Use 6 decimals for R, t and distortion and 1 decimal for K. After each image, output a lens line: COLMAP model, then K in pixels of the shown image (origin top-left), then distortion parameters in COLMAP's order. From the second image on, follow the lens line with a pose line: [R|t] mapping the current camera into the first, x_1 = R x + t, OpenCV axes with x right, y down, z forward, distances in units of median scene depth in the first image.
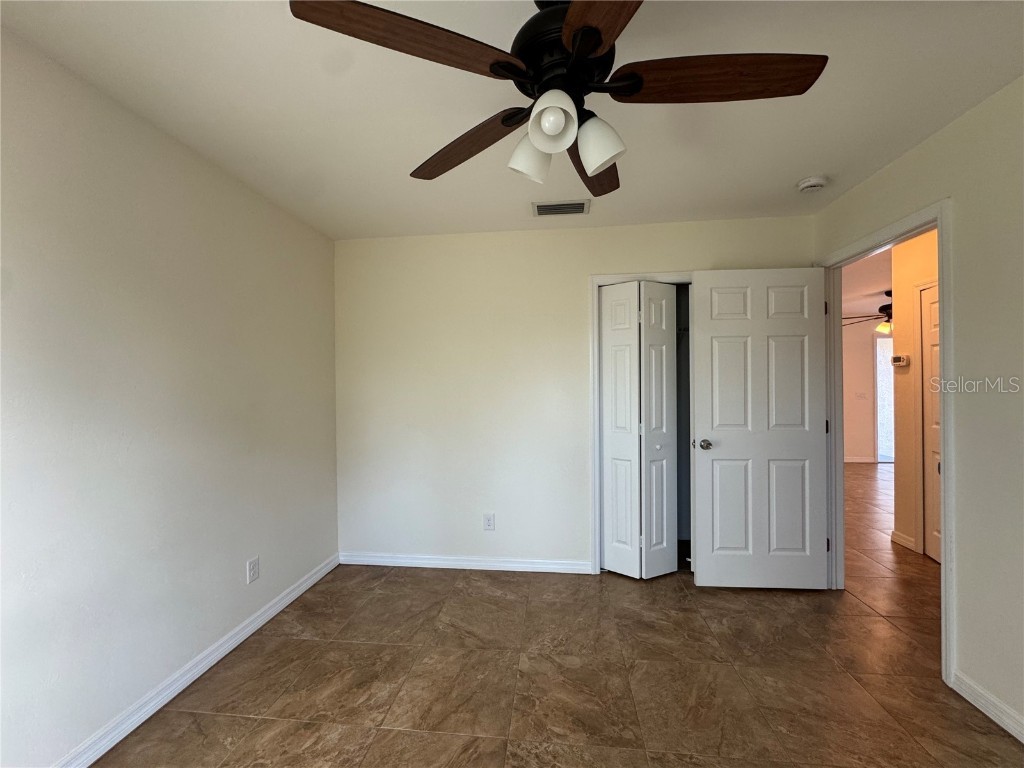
lens RADIAL K [[411.6, 0, 509.9], [0, 411.6, 386.6], [0, 0, 1]] dist [-0.001527, 0.000531]
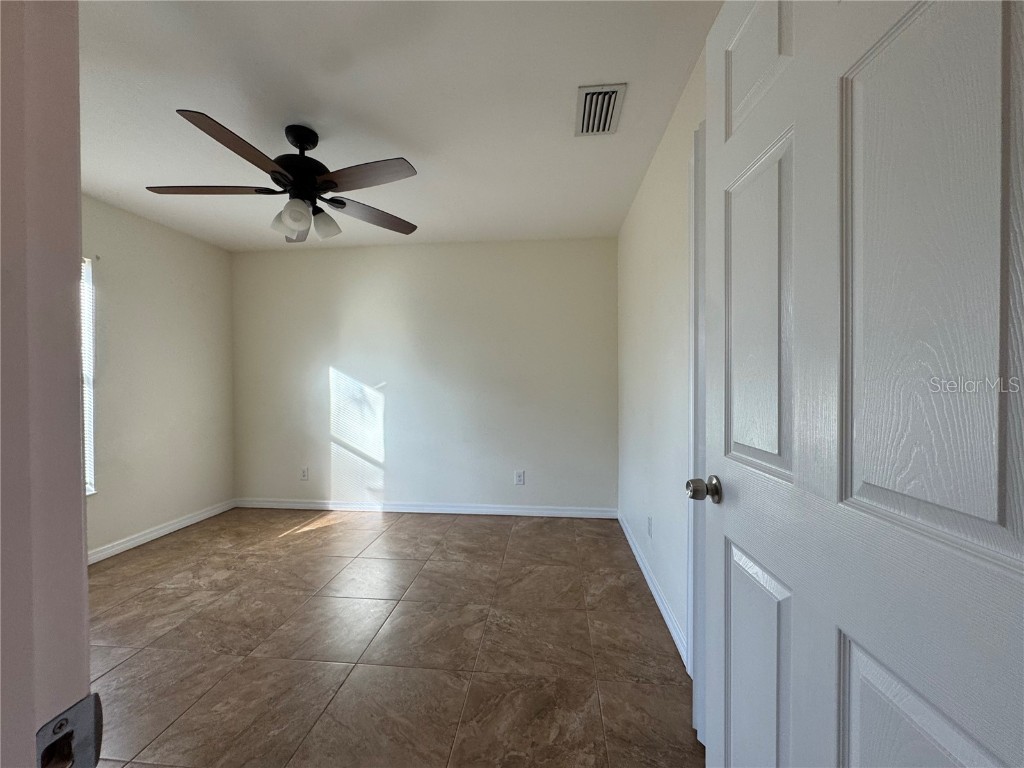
lens RADIAL K [[411.6, 0, 514.4], [0, 411.6, 380.9], [0, 0, 1]] dist [-0.001527, 0.000531]
pose [[0.011334, 0.009741, -0.999888, 1.029589], [0.003419, 0.999946, 0.009780, 0.046346], [0.999930, -0.003530, 0.011300, 0.987504]]
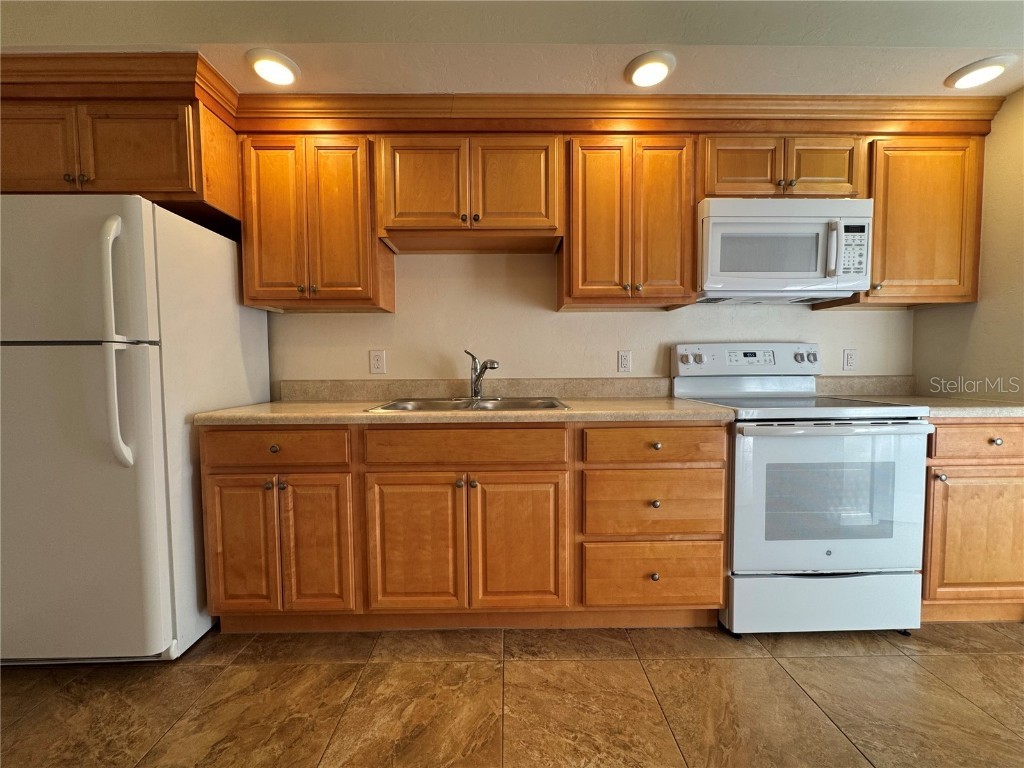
lens RADIAL K [[411.6, 0, 512.5], [0, 411.6, 383.9], [0, 0, 1]] dist [-0.001527, 0.000531]
pose [[-0.118311, -0.043451, 0.992025, -0.198534], [0.002443, 0.999026, 0.044049, 0.104933], [-0.992974, 0.007635, -0.118089, 0.972341]]
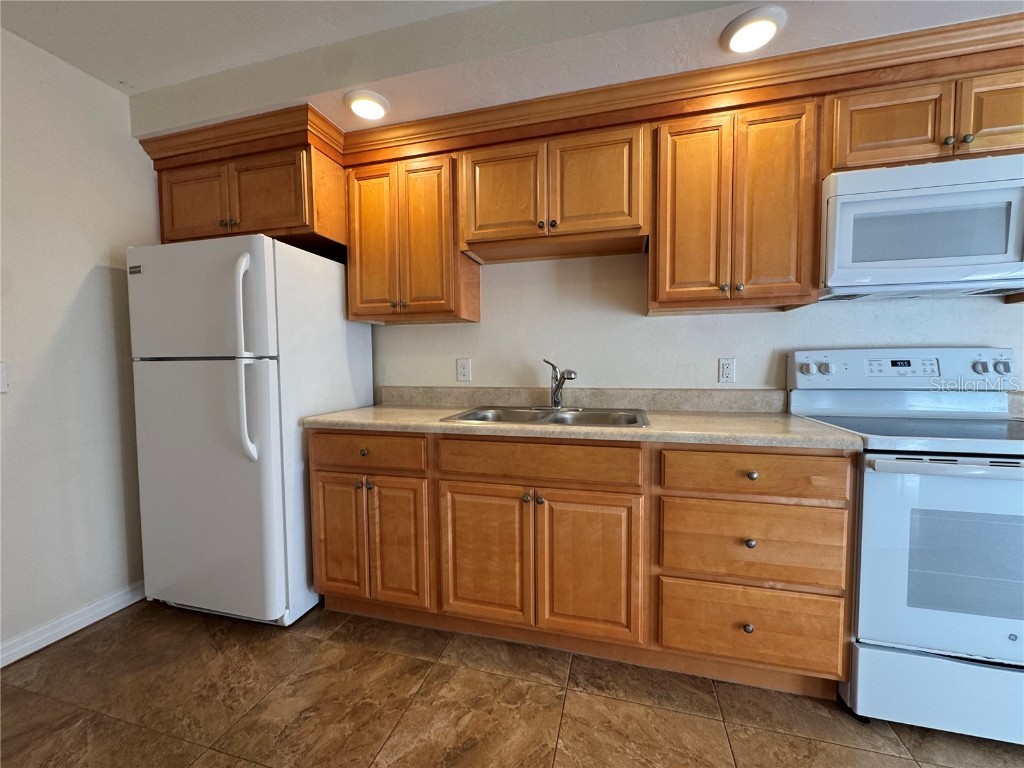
lens RADIAL K [[411.6, 0, 513.0], [0, 411.6, 383.8], [0, 0, 1]] dist [-0.001527, 0.000531]
pose [[0.159772, -0.048986, 0.985938, -0.171824], [0.001433, 0.998778, 0.049392, 0.078947], [-0.987153, -0.006479, 0.159647, 0.891524]]
